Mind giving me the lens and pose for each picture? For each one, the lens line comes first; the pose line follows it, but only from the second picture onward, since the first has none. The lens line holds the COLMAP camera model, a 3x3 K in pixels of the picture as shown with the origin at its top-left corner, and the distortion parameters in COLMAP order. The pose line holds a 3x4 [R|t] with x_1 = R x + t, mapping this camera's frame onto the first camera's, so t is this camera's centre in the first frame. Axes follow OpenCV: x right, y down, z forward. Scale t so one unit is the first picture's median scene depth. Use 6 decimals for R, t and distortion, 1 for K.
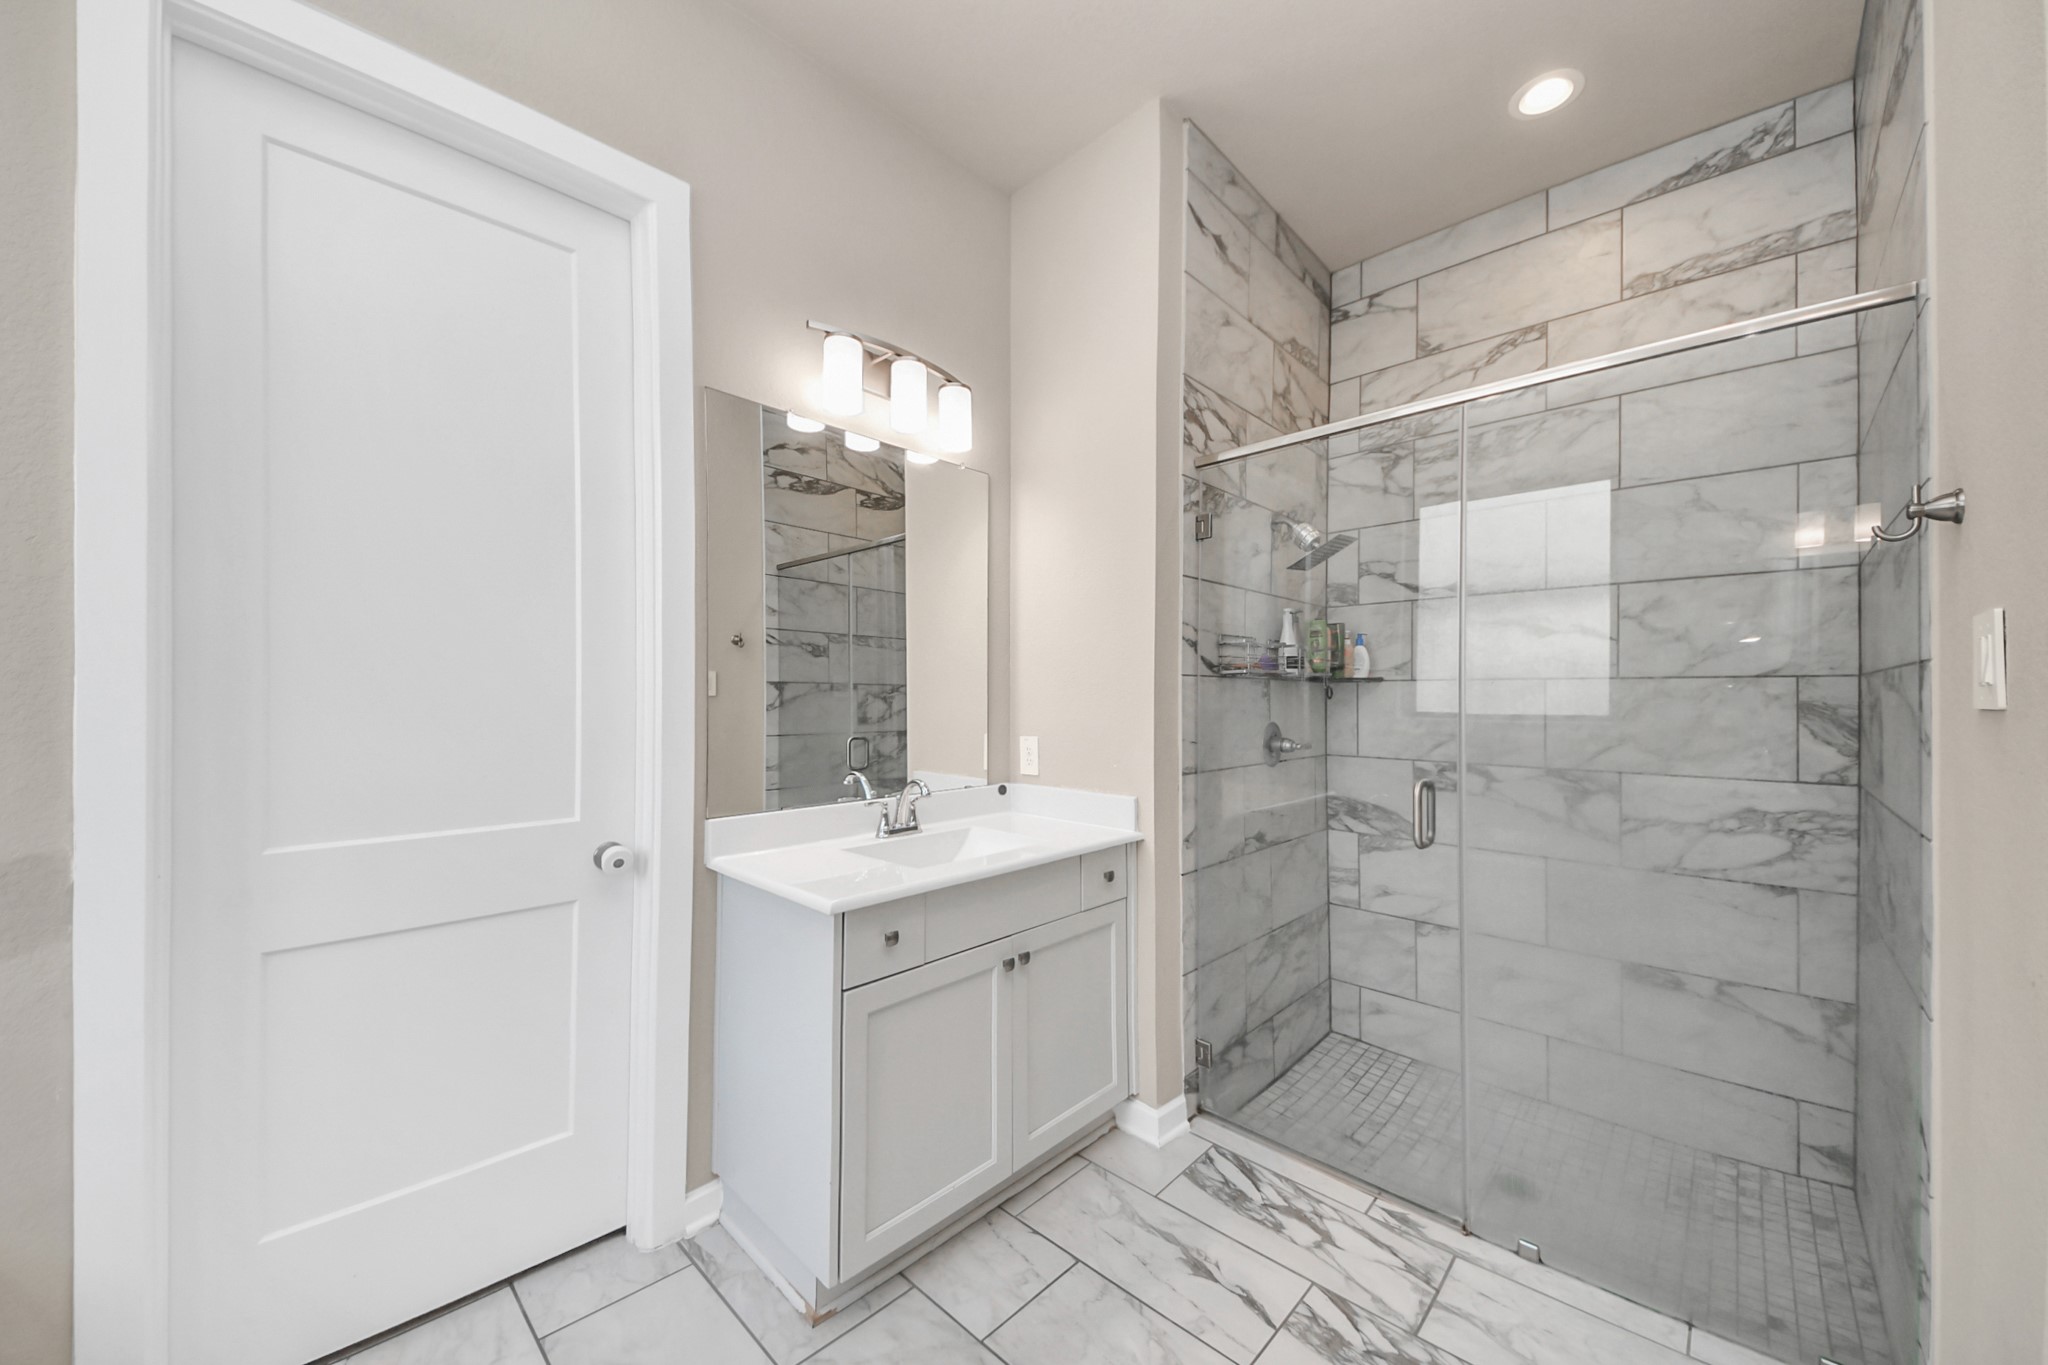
lens RADIAL K [[738.6, 0, 1037.7], [0, 738.6, 696.3], [0, 0, 1]] dist [-0.000856, -0.001645]
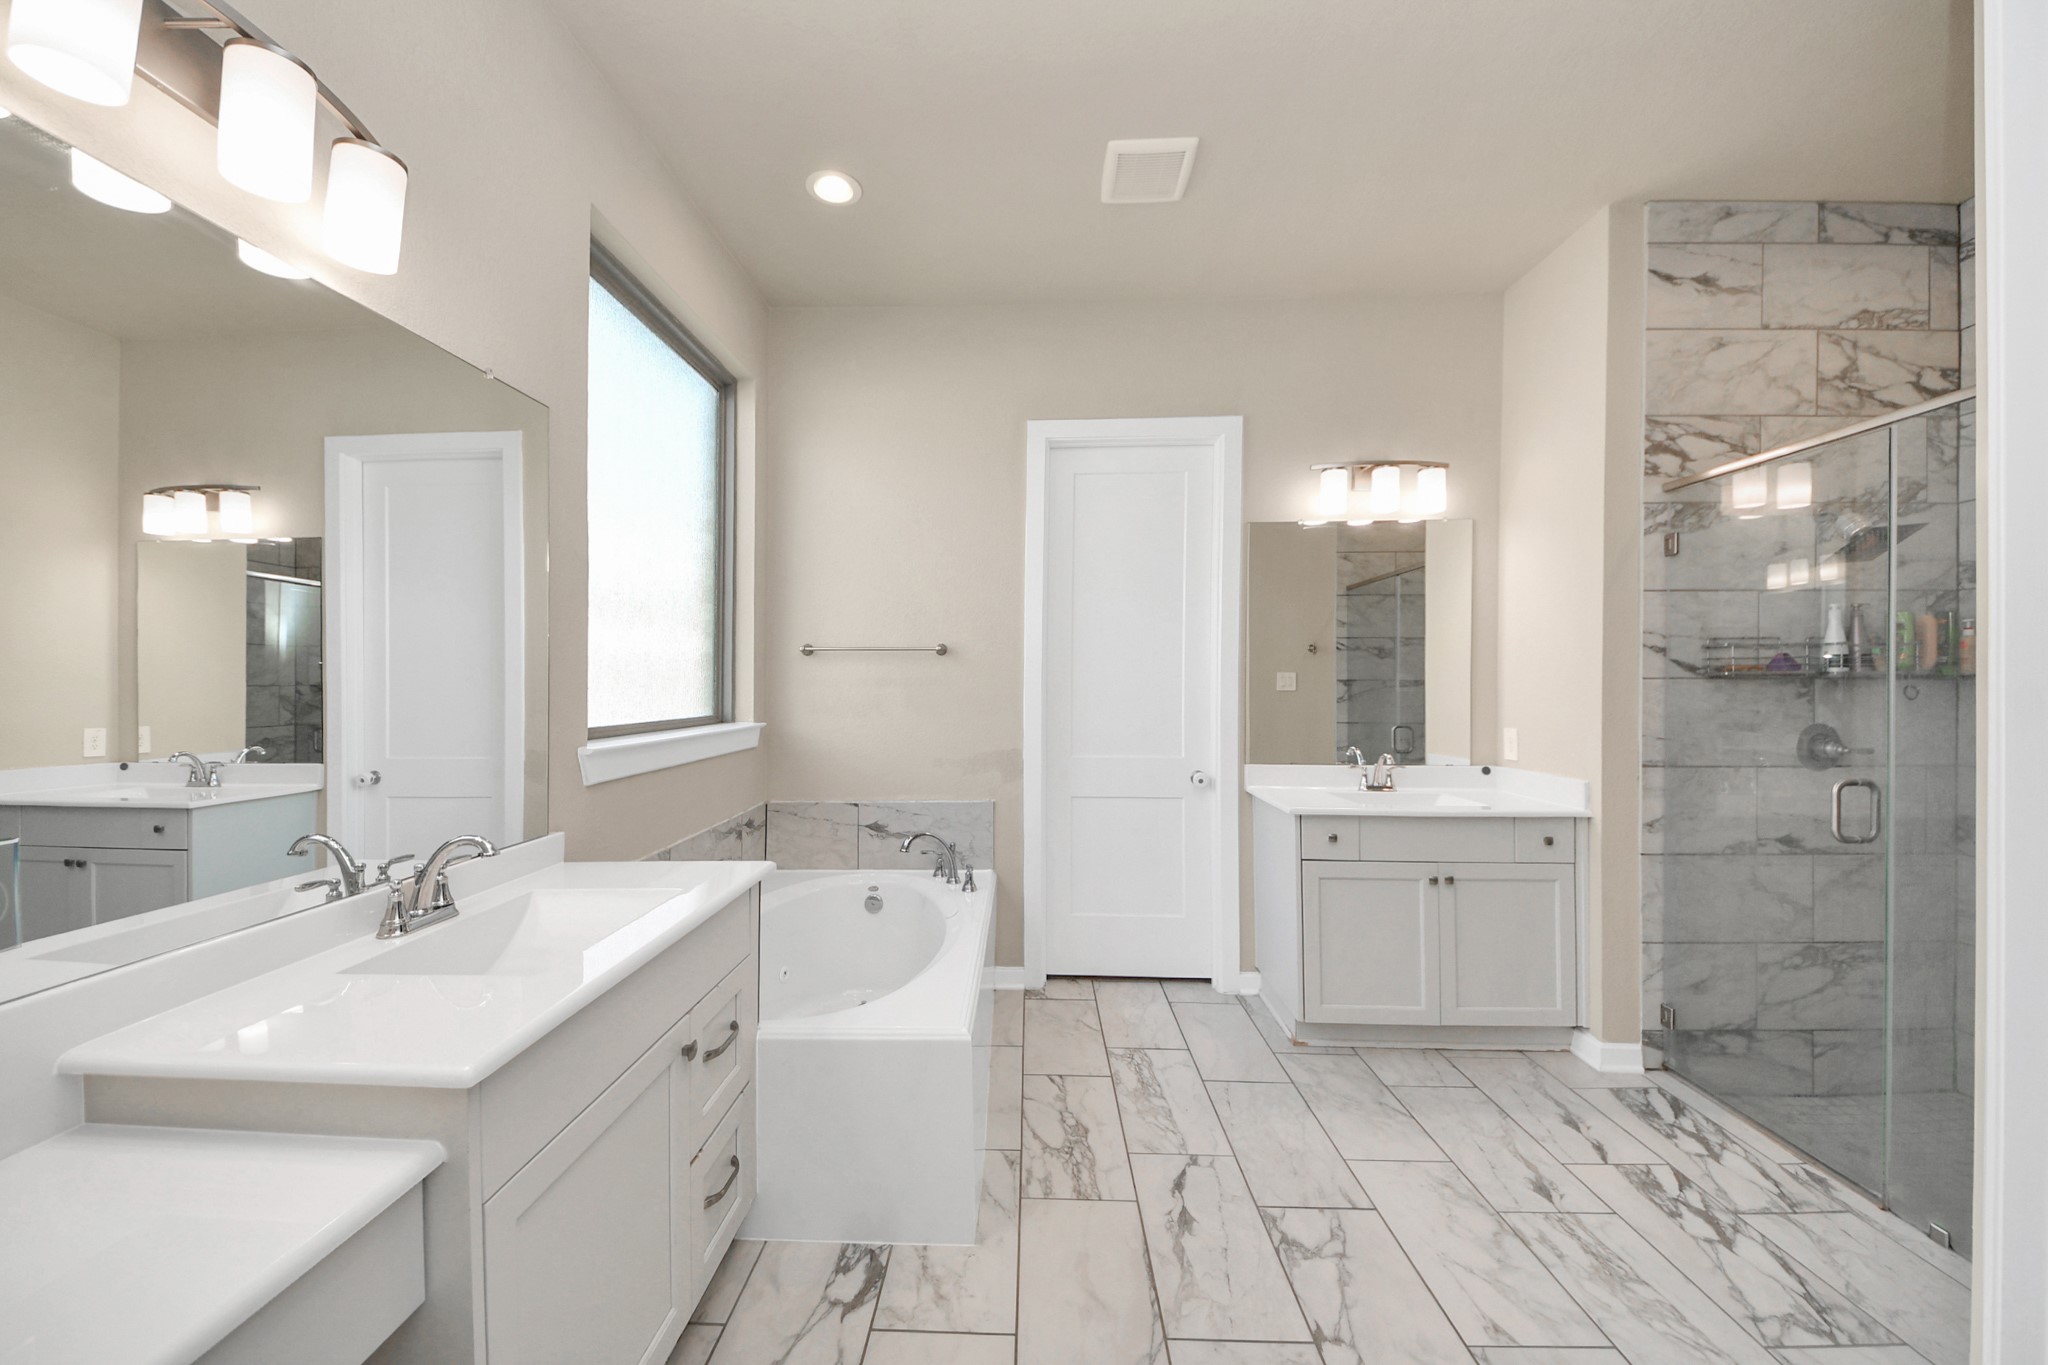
lens RADIAL K [[738.6, 0, 1015.4], [0, 738.6, 689.6], [0, 0, 1]] dist [-0.000856, -0.001645]
pose [[0.658573, 0.001550, -0.752516, 0.420001], [0.006310, 0.999951, 0.007582, -0.028375], [0.752491, -0.009741, 0.658531, -0.485309]]
